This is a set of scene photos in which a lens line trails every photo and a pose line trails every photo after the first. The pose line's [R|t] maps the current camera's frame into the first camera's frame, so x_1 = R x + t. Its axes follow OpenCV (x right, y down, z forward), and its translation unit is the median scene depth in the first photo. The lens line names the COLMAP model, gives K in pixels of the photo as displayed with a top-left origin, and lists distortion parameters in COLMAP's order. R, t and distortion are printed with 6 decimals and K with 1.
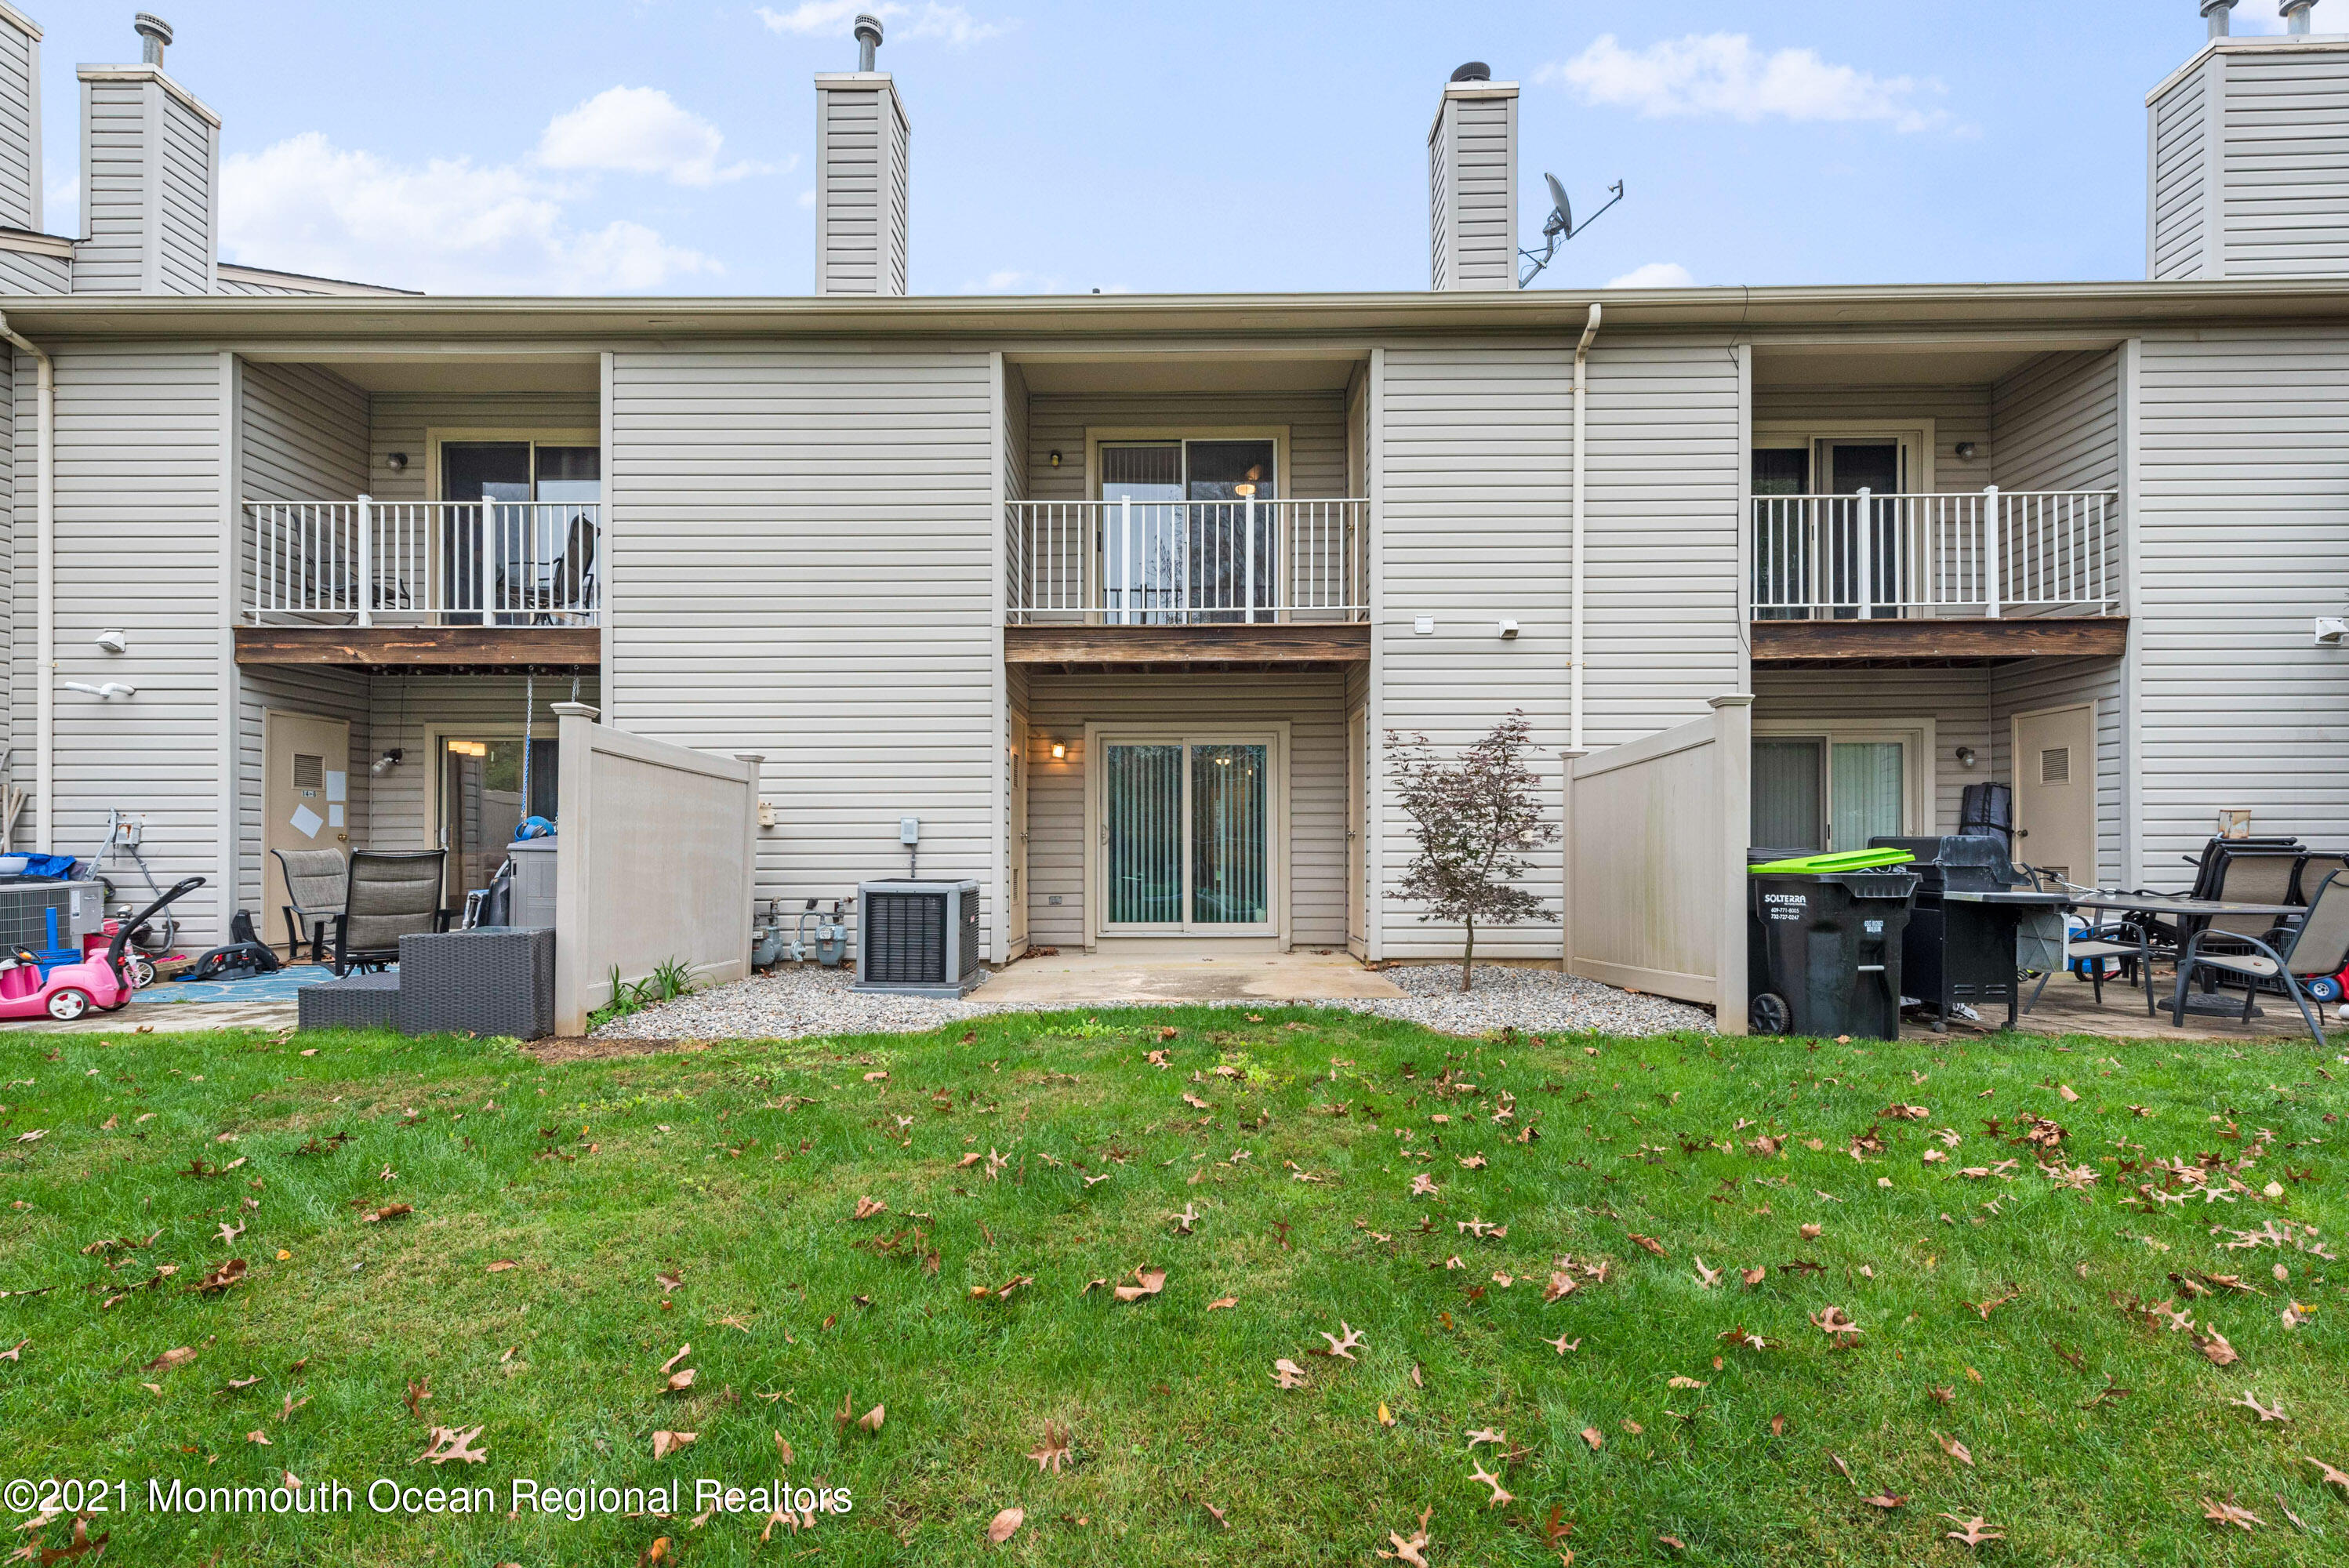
lens RADIAL K [[1126.5, 0, 1174.5], [0, 1126.5, 784.0], [0, 0, 1]] dist [0.004770, 0.000600]
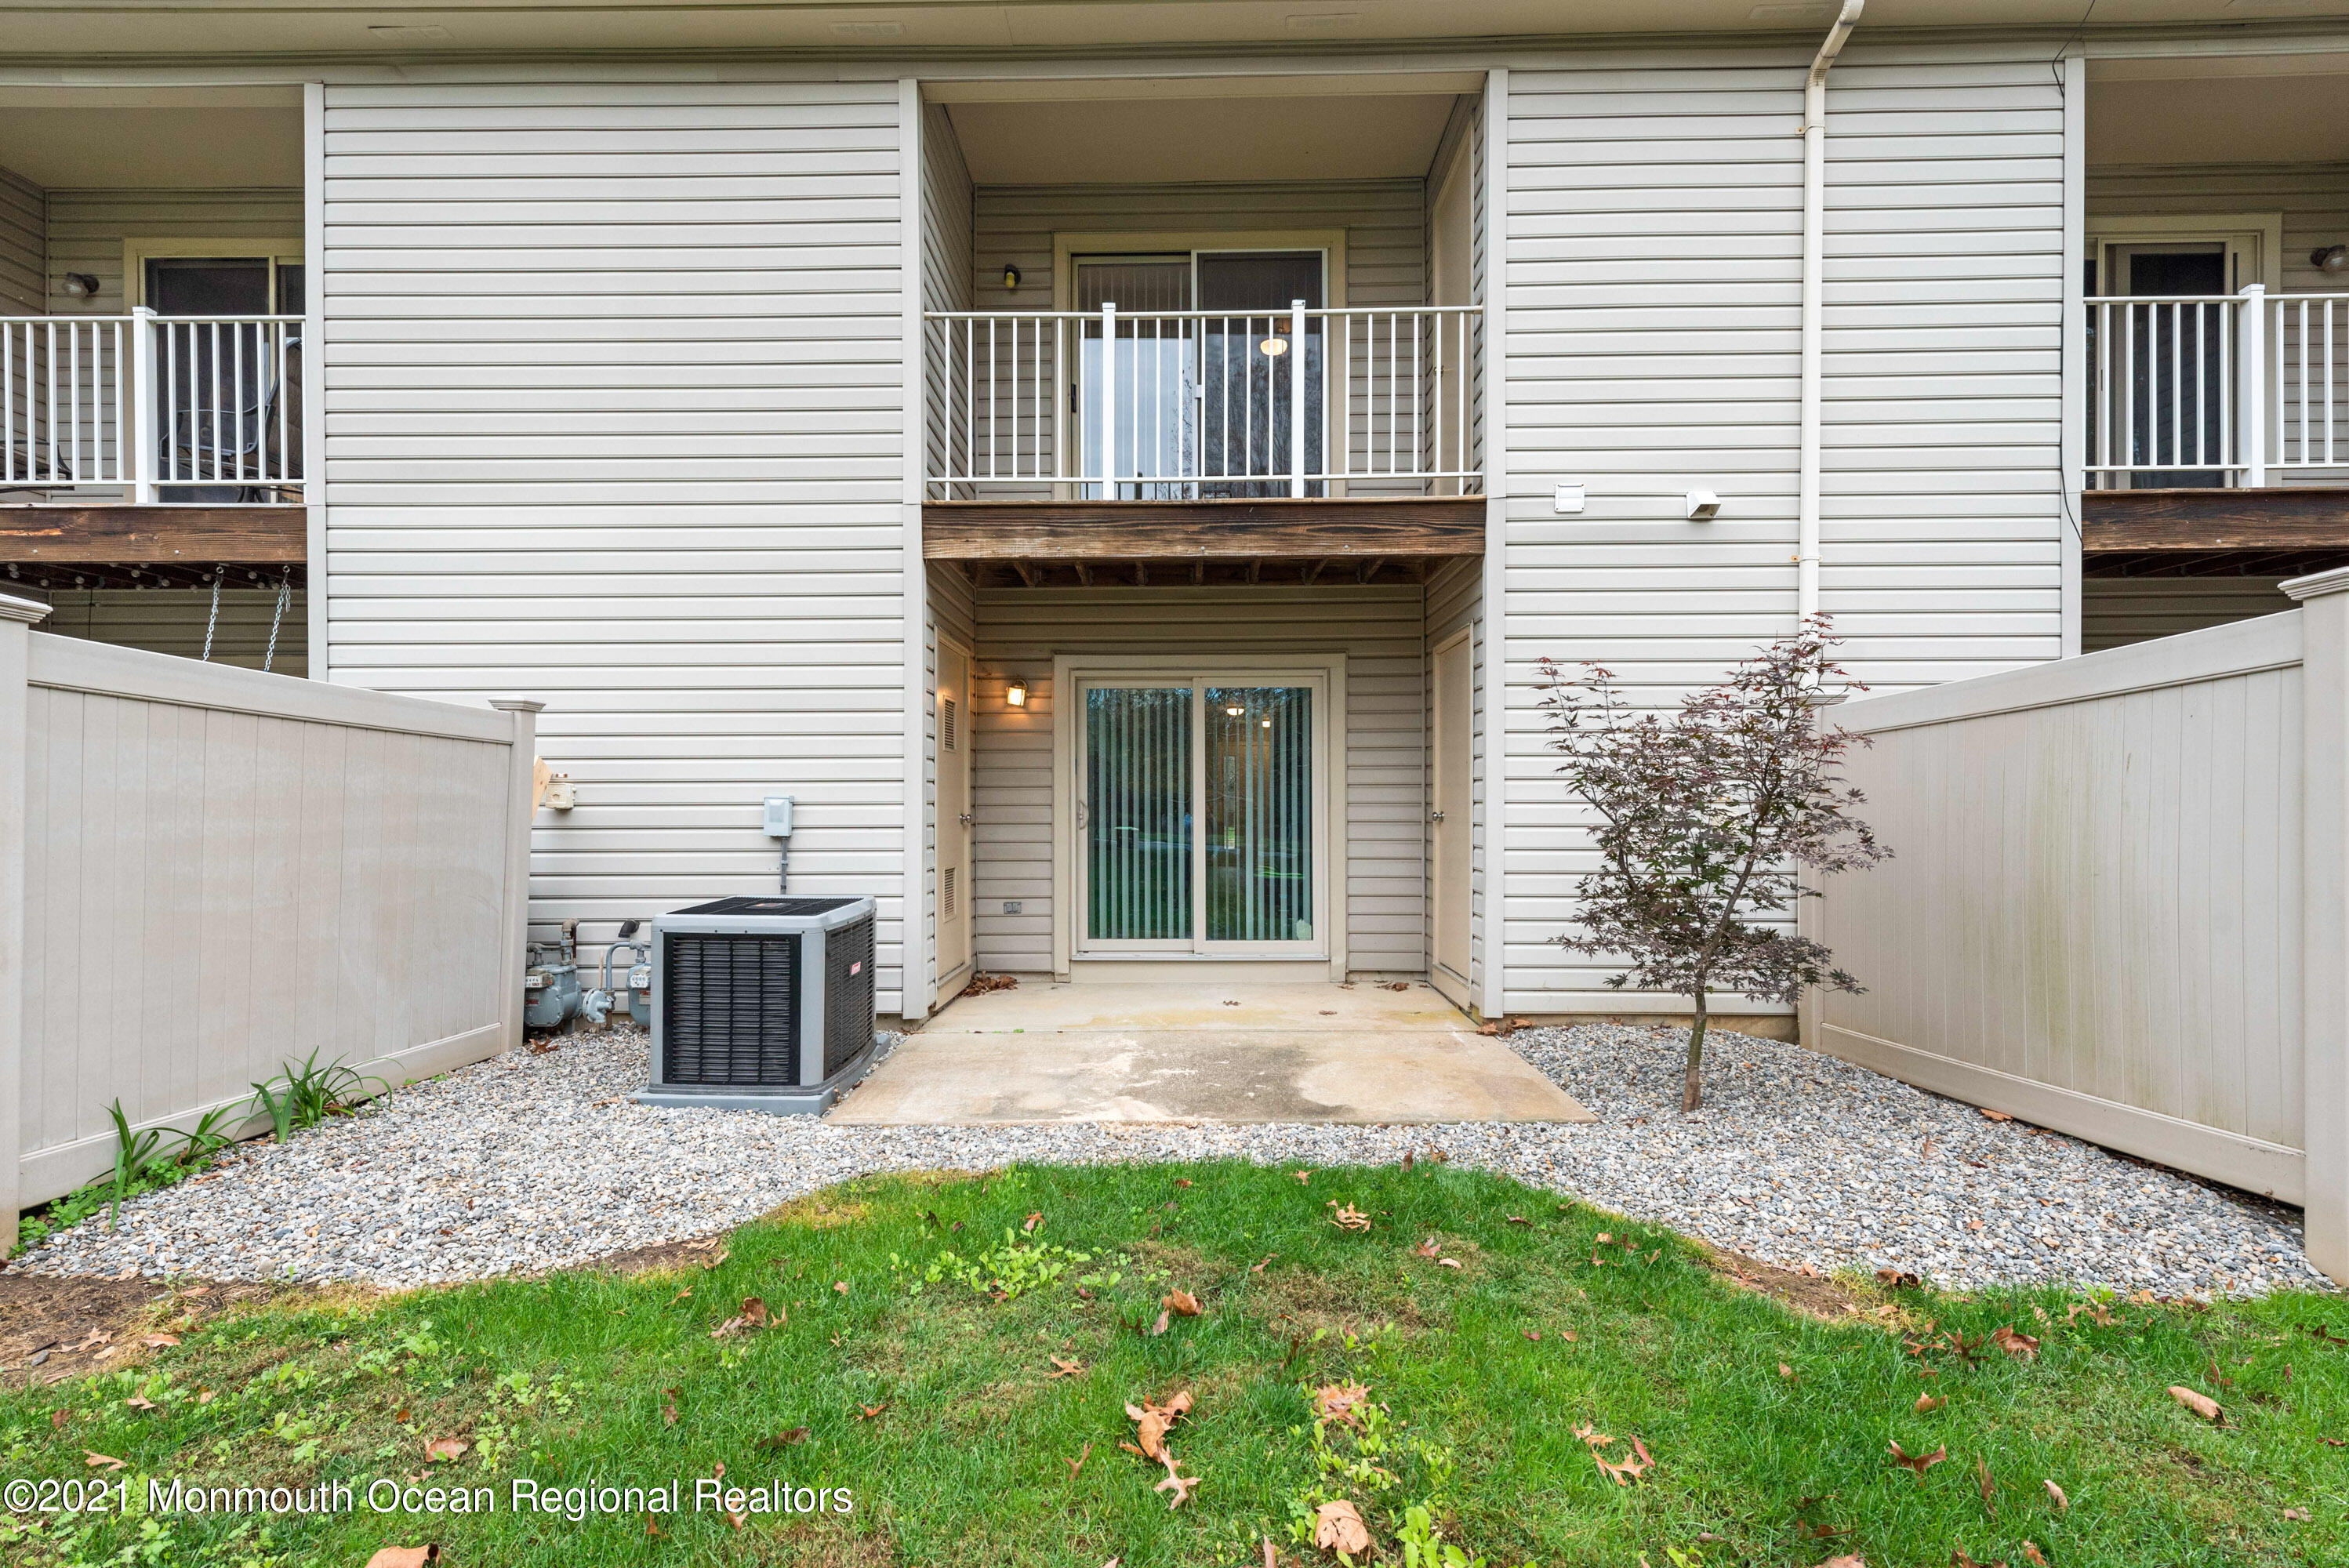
lens RADIAL K [[1126.5, 0, 1174.5], [0, 1126.5, 784.0], [0, 0, 1]] dist [0.004770, 0.000600]
pose [[0.999998, -0.000040, 0.001746, -0.006185], [-0.000035, 0.999068, 0.043173, -0.005586], [-0.001746, -0.043173, 0.999066, 0.337263]]
